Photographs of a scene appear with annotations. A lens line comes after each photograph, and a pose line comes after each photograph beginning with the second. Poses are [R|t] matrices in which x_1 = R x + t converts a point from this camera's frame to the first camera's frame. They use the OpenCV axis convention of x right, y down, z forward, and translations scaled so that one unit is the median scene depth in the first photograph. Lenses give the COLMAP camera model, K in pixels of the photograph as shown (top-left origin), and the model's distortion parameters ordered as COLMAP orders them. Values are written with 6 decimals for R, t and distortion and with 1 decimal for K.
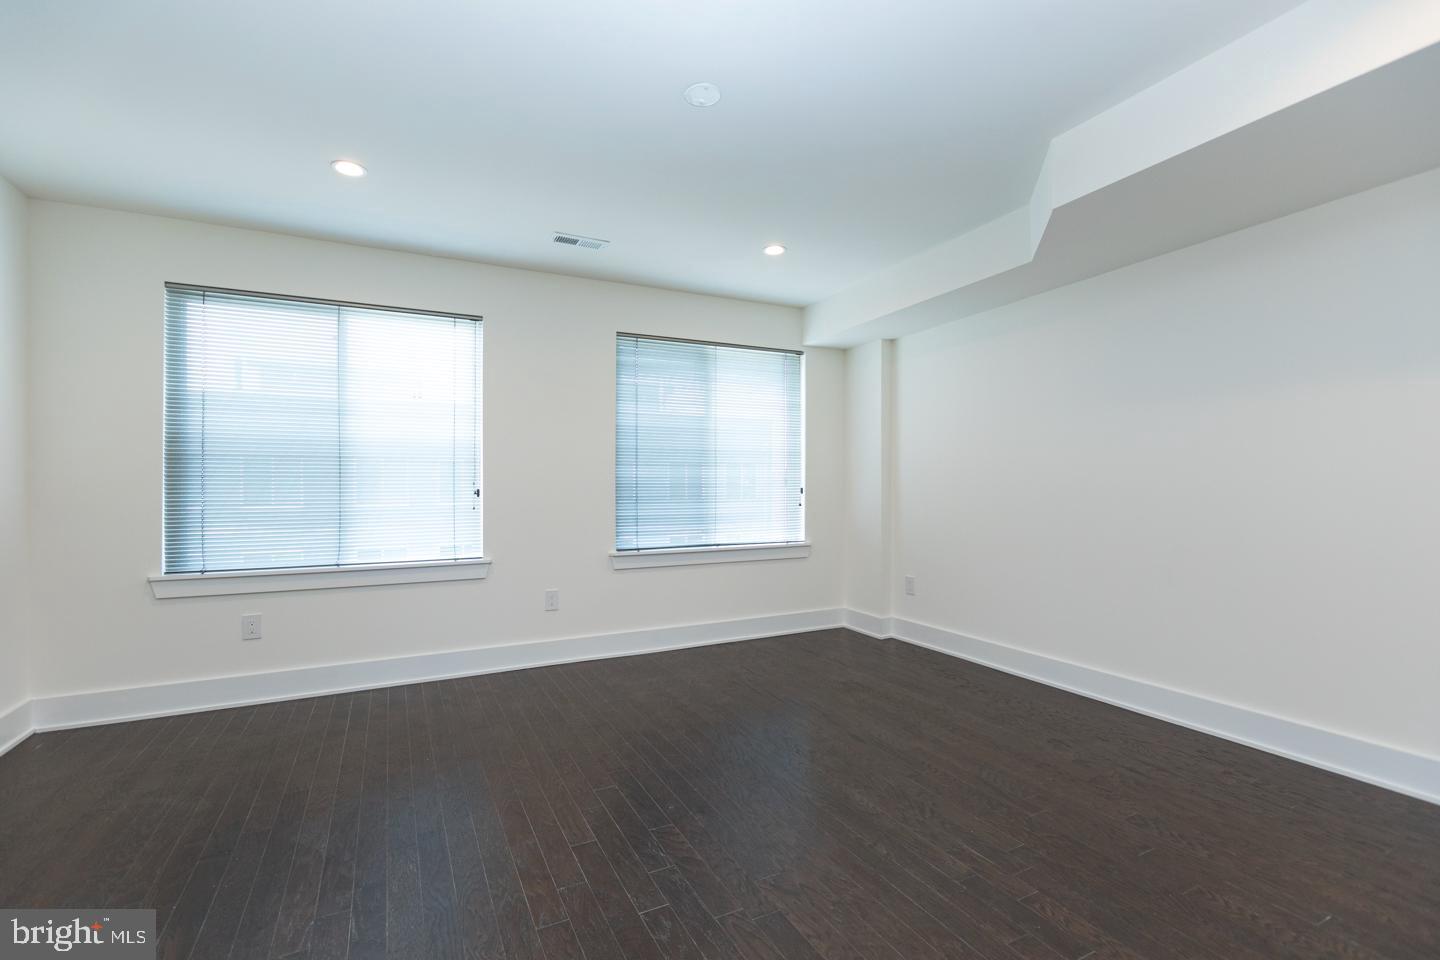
lens RADIAL K [[646.6, 0, 714.1], [0, 646.6, 479.5], [0, 0, 1]] dist [0.001499, -0.000036]
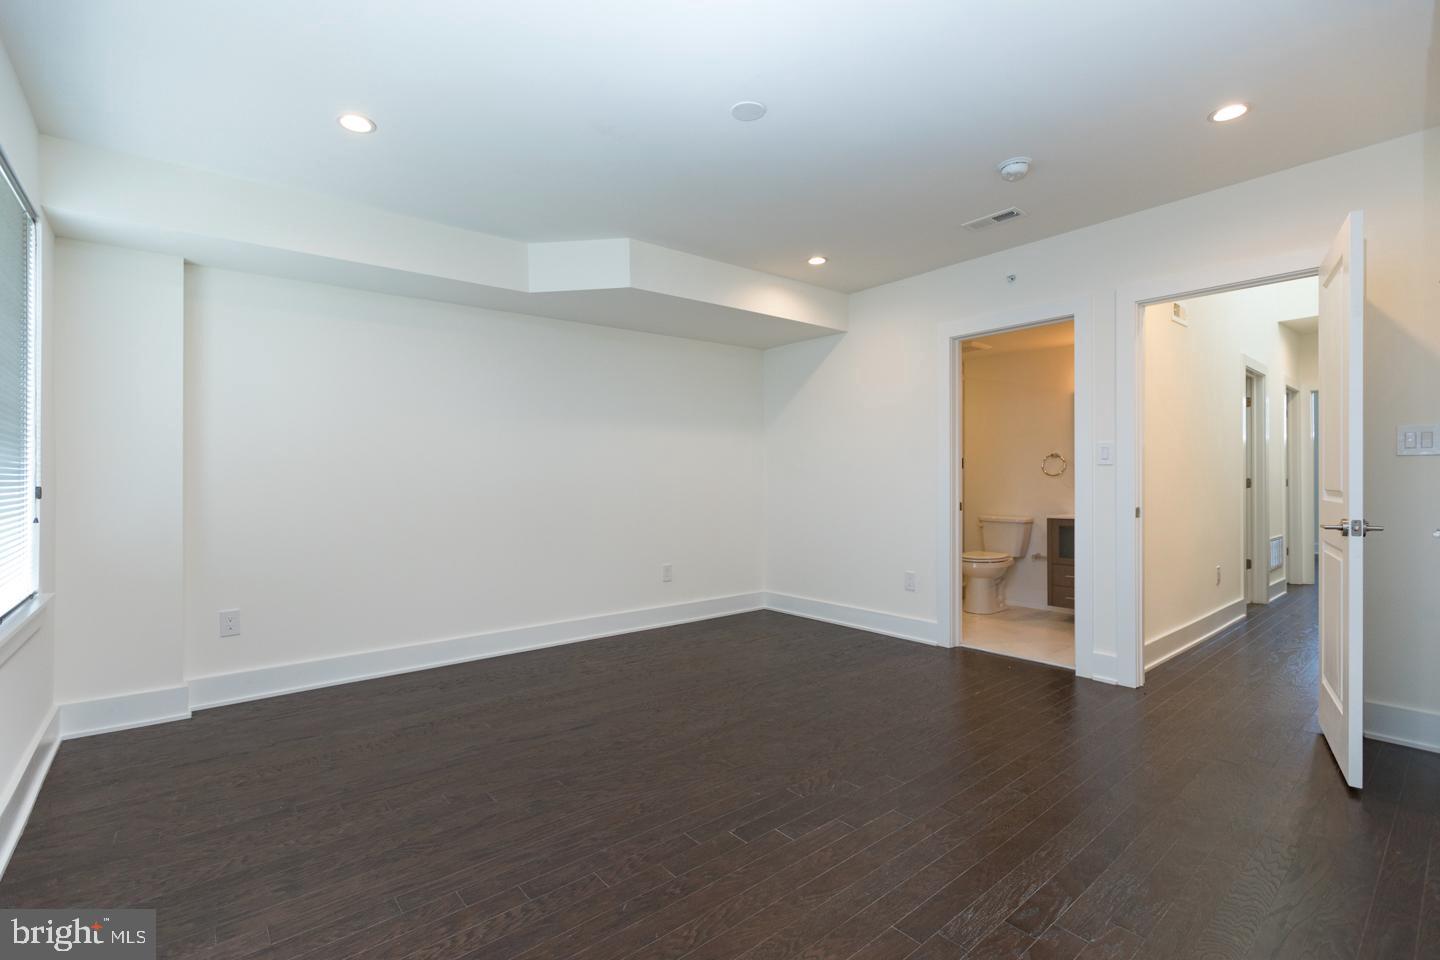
lens RADIAL K [[646.6, 0, 714.1], [0, 646.6, 479.5], [0, 0, 1]] dist [0.001499, -0.000036]
pose [[-0.231503, 0.009104, 0.972792, -0.797532], [-0.004474, 0.999936, -0.010423, 0.014434], [-0.972824, -0.006765, -0.231448, 0.991212]]
